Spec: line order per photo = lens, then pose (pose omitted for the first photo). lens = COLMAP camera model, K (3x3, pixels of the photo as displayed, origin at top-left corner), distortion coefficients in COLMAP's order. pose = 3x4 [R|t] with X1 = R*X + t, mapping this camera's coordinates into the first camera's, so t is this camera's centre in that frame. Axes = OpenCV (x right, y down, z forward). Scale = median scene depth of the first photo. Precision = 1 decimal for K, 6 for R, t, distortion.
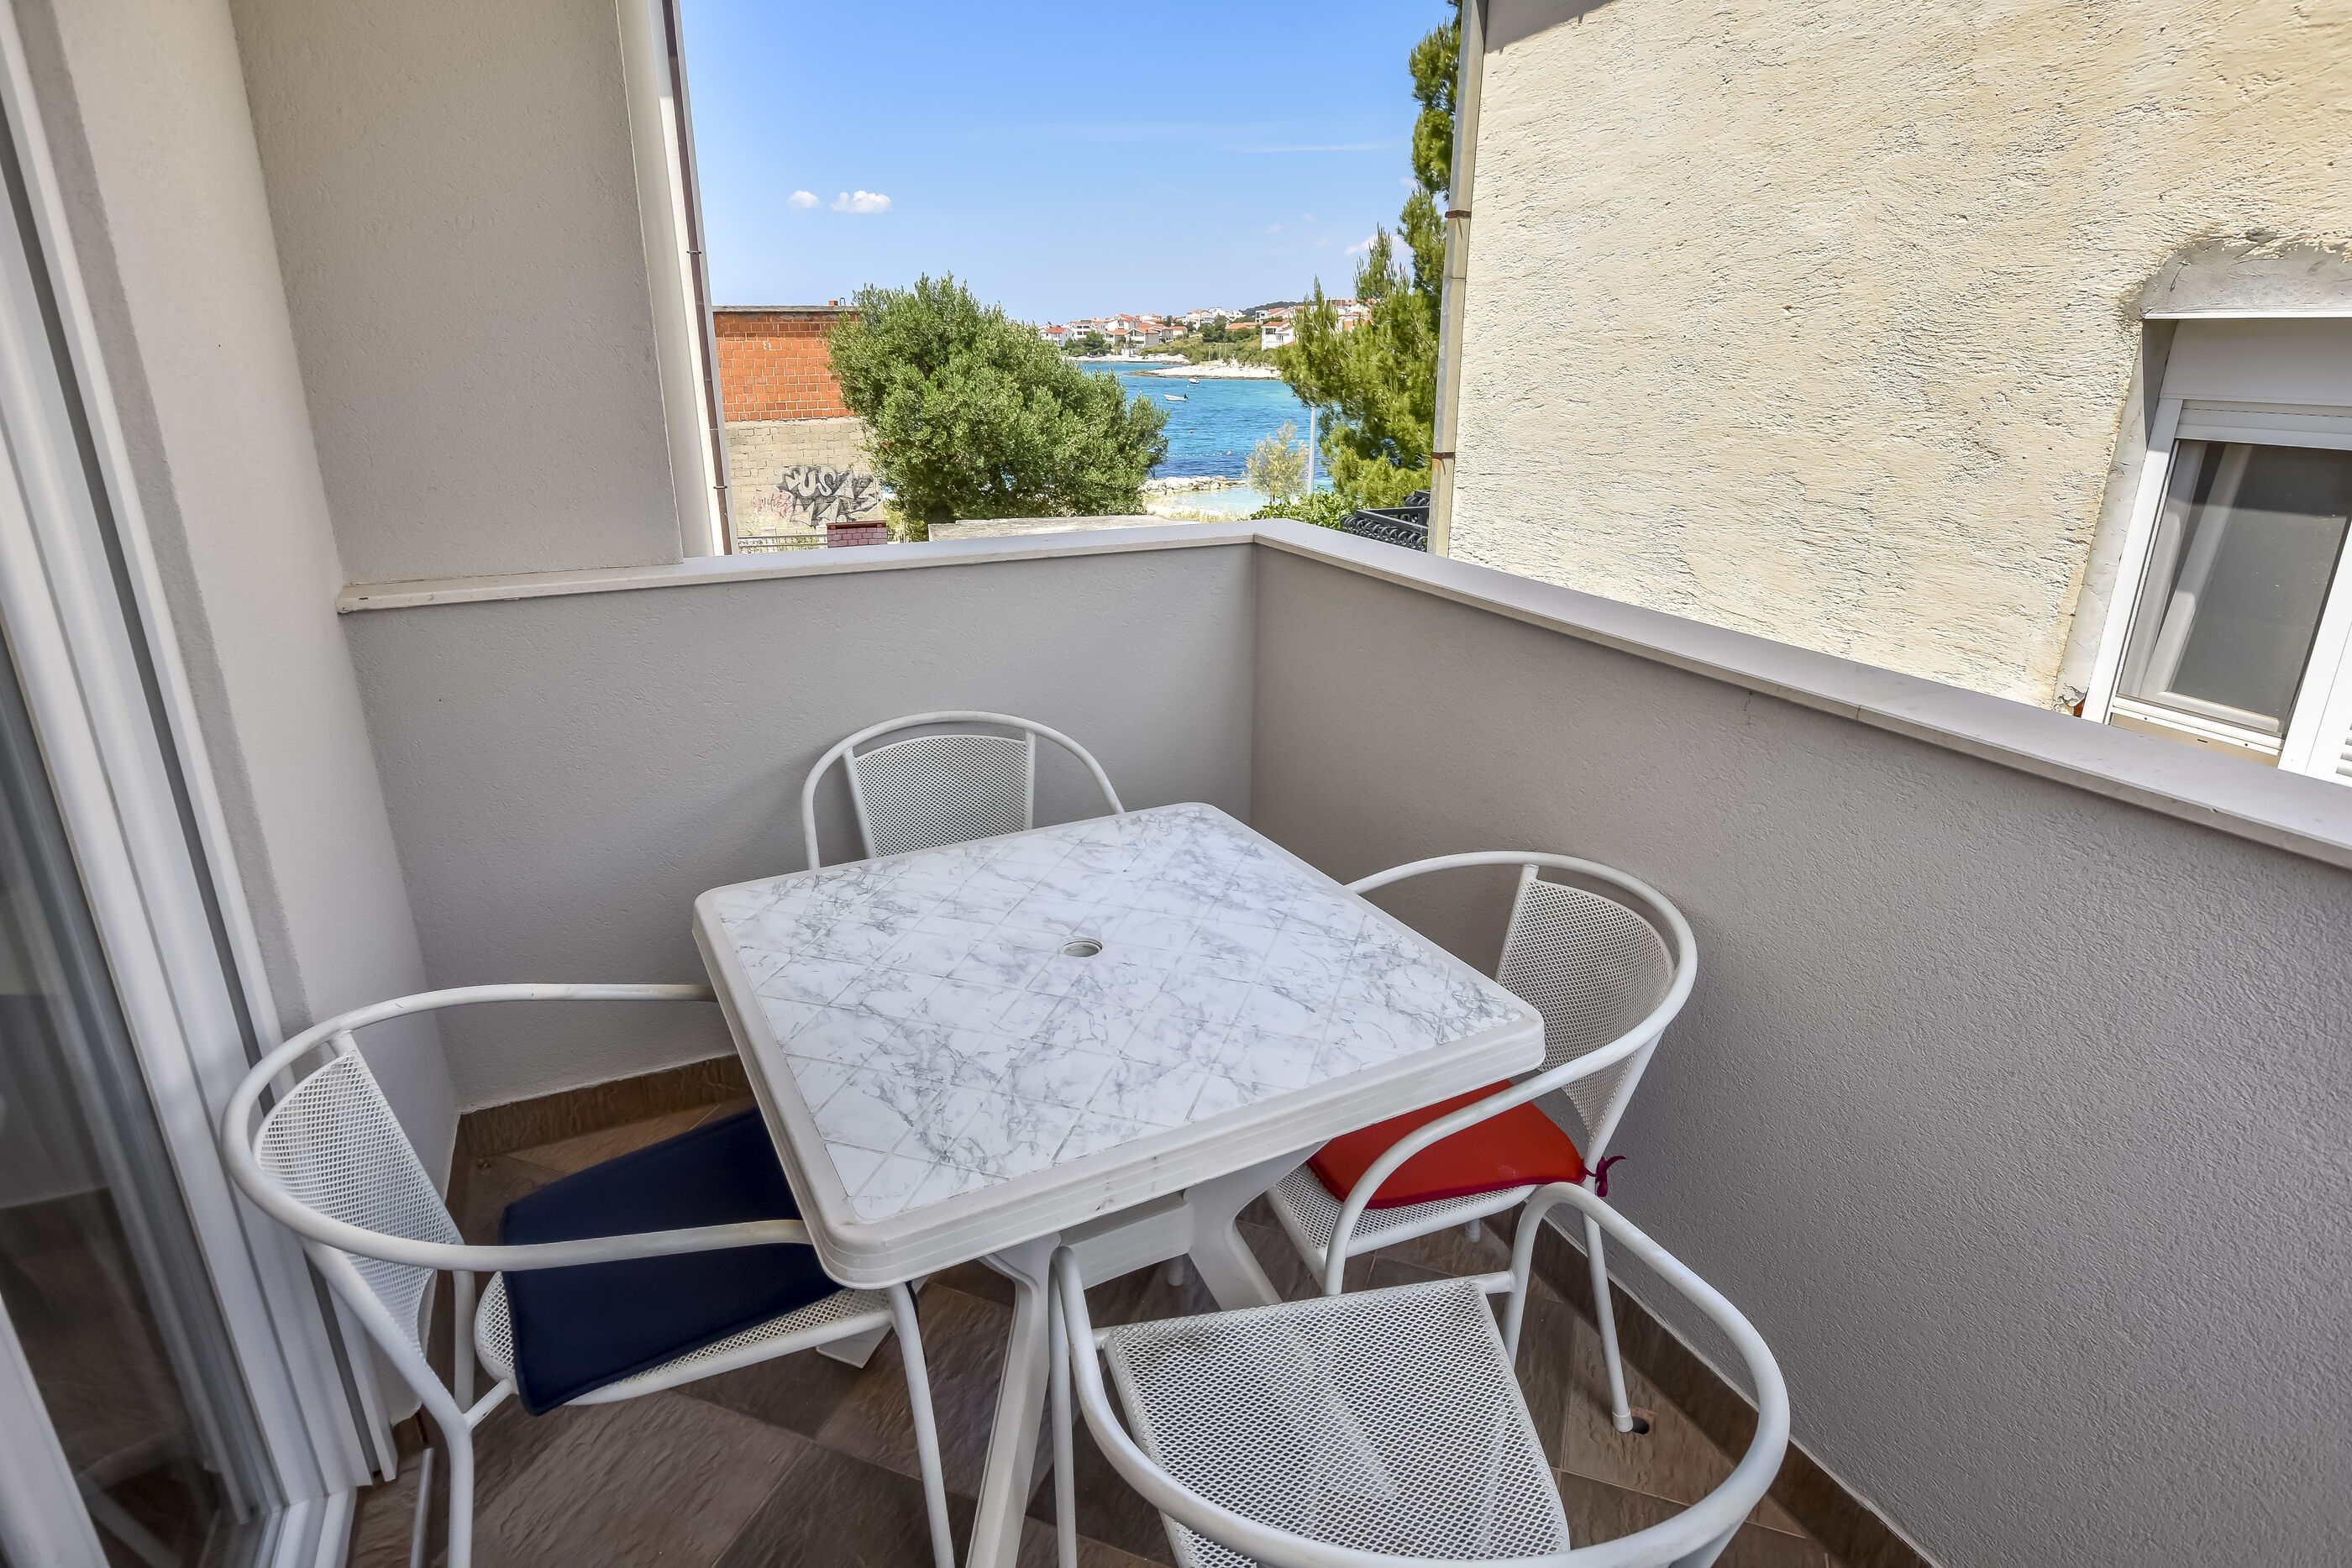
lens RADIAL K [[1266.5, 0, 1176.0], [0, 1266.5, 784.0], [0, 0, 1]] dist [-0.012242, 0.001542]
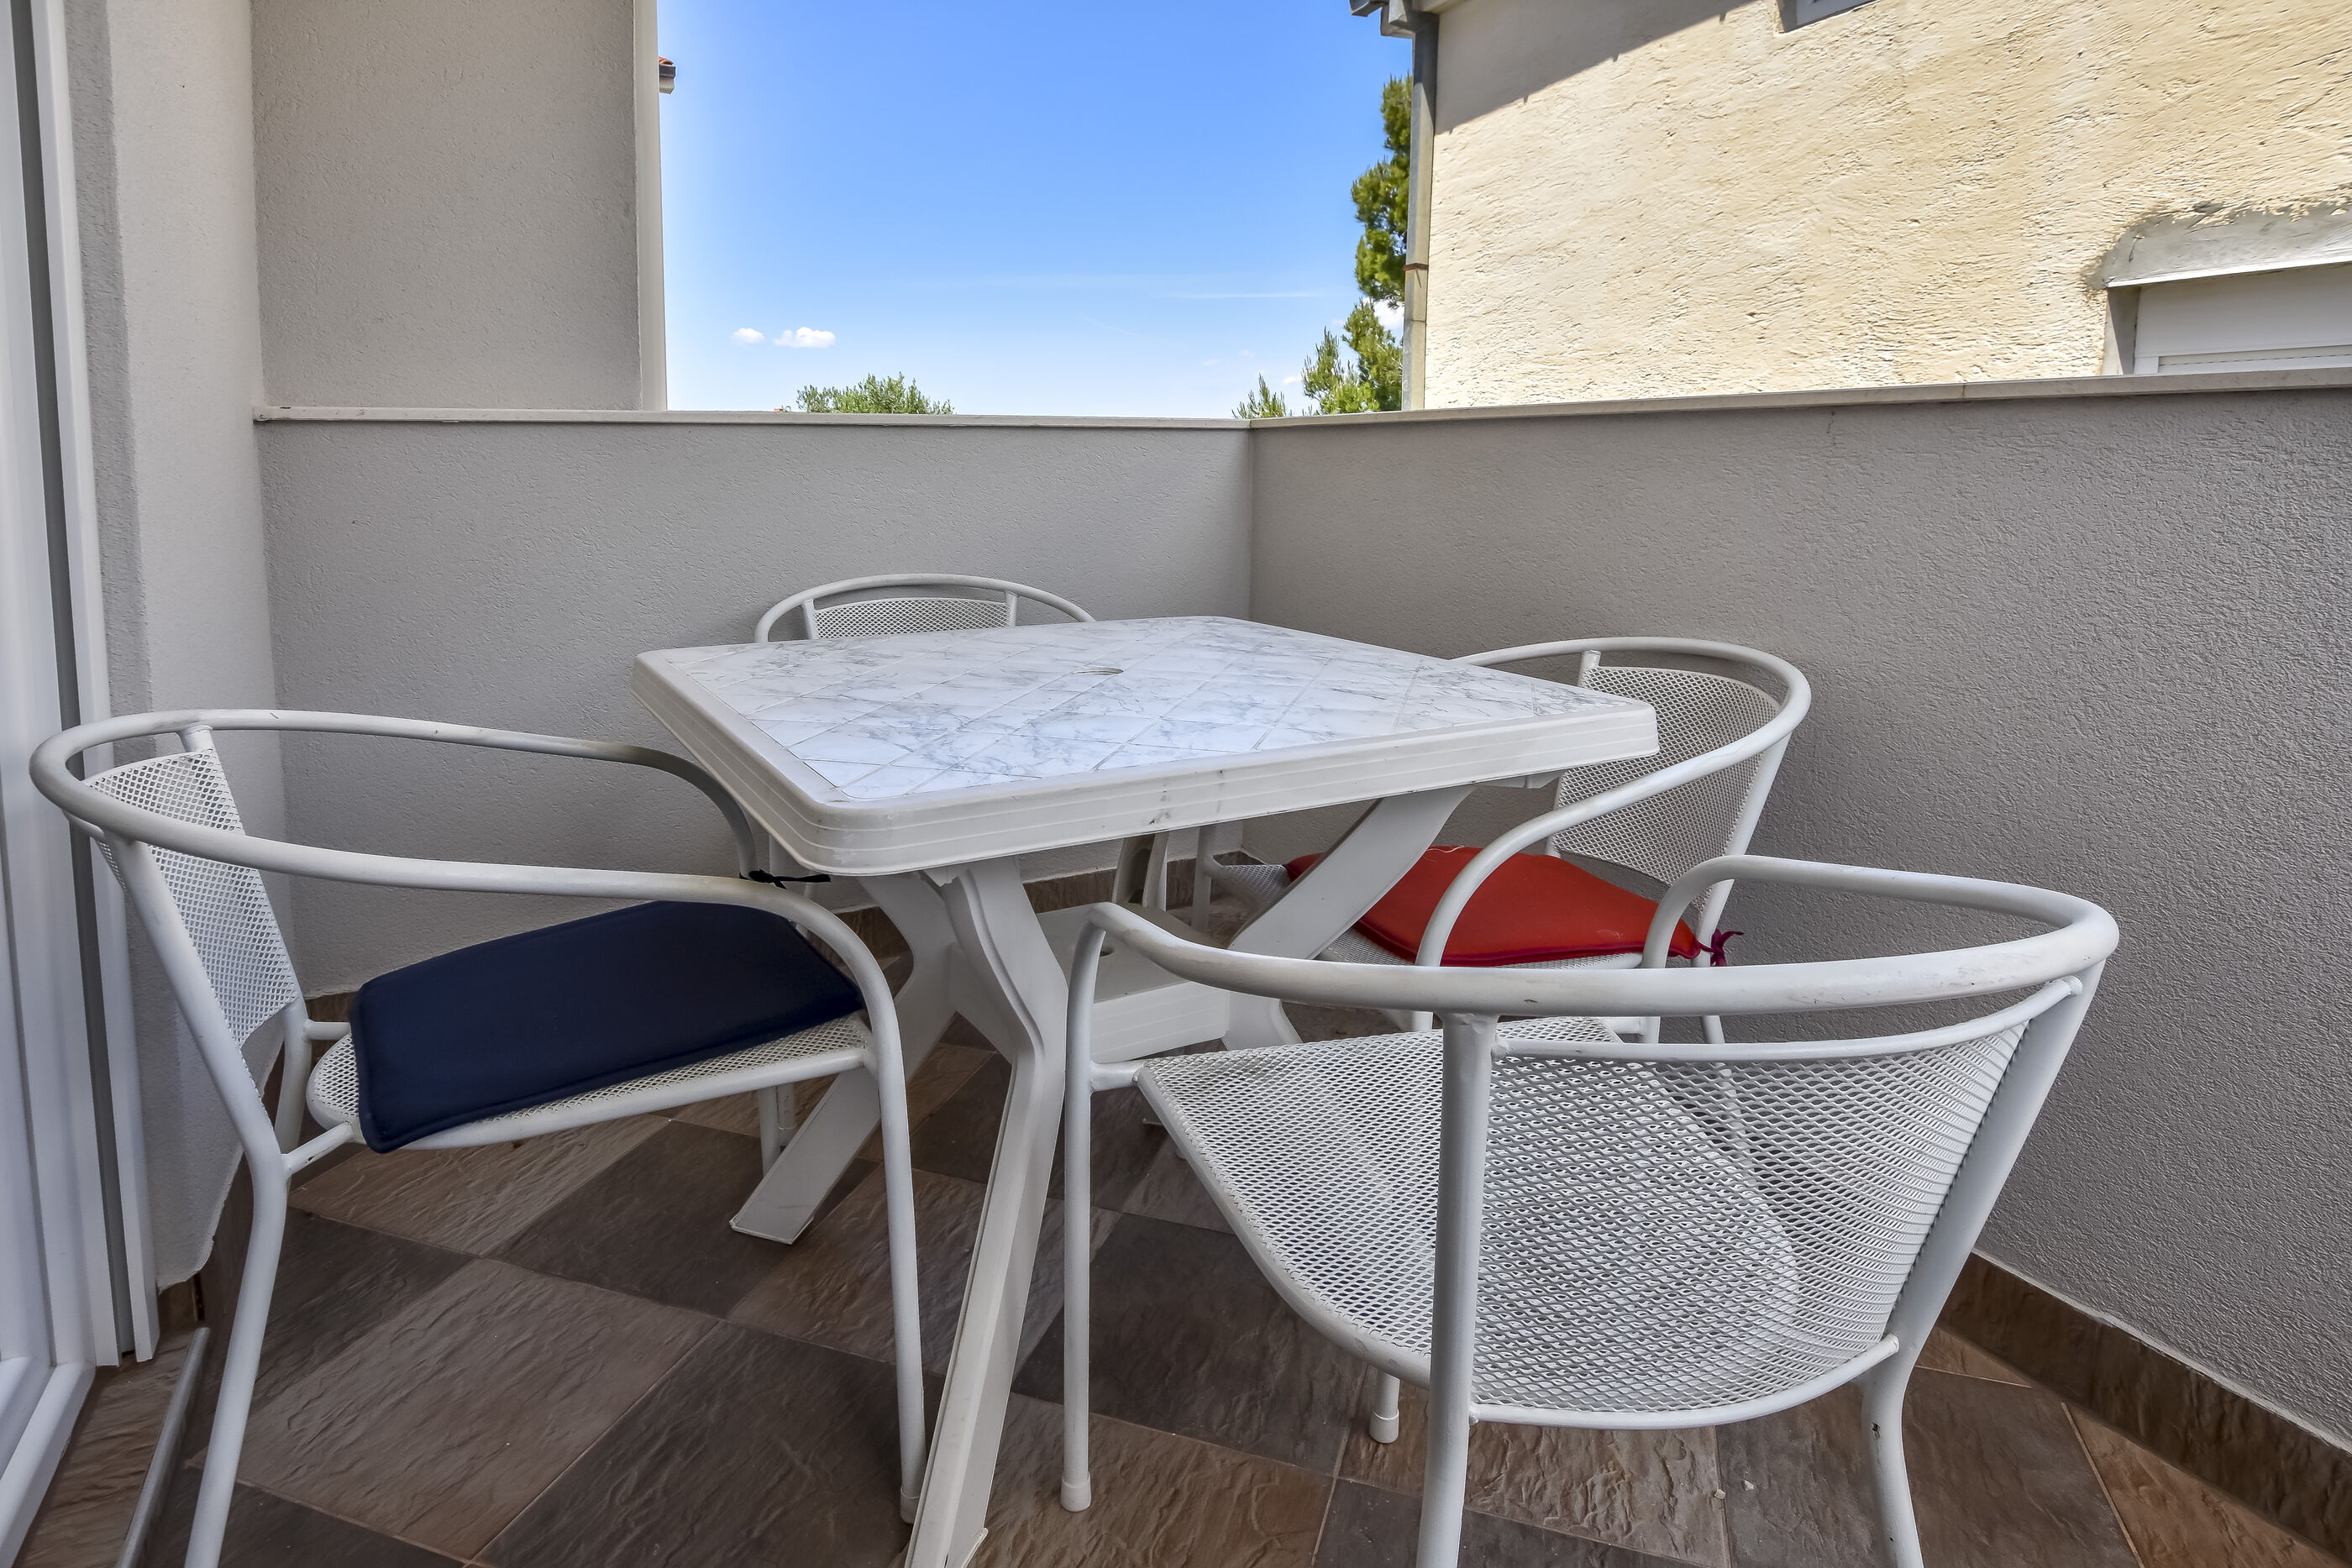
lens RADIAL K [[1294.6, 0, 1127.9], [0, 1294.6, 784.2], [0, 0, 1]] dist [-0.010637, -0.000603]
pose [[0.998762, 0.024876, 0.043088, -0.065296], [-0.014386, 0.973431, -0.228528, 0.290106], [-0.047628, 0.227625, 0.972583, 0.119327]]
